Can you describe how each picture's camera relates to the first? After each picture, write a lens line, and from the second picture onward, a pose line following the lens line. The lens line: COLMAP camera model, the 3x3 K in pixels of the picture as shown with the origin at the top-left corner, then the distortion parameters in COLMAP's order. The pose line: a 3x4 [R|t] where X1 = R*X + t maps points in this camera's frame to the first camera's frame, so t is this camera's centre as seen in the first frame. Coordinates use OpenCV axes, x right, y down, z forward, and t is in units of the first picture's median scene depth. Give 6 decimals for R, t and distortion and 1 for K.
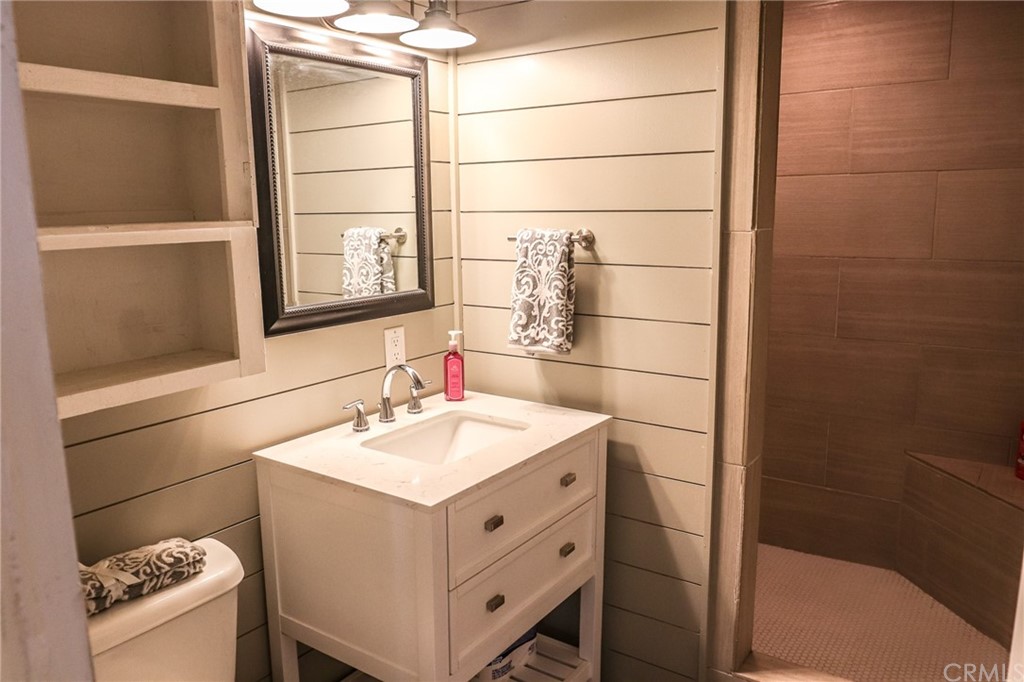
lens RADIAL K [[756.9, 0, 512.0], [0, 756.9, 341.0], [0, 0, 1]] dist [-0.025441, -0.001459]
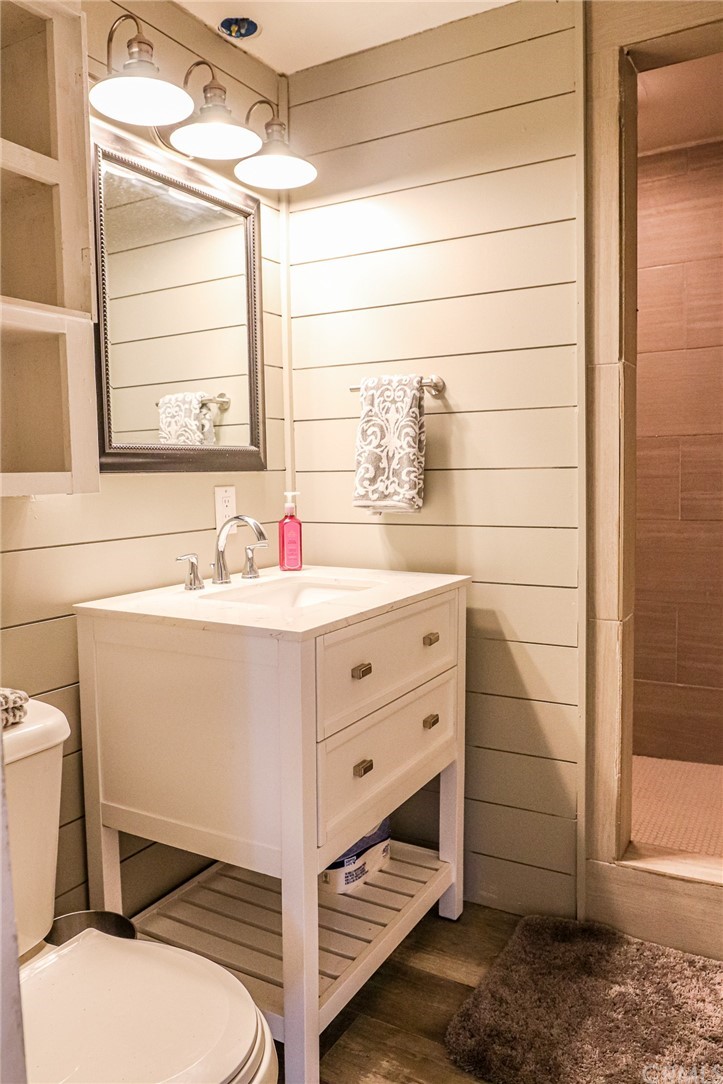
lens RADIAL K [[796.3, 0, 358.9], [0, 796.3, 530.9], [0, 0, 1]] dist [-0.031064, -0.005628]
pose [[0.996114, -0.012356, 0.087198, -0.083555], [0.021160, 0.994684, -0.100776, 0.137893], [-0.085490, 0.102229, 0.991081, 0.061481]]
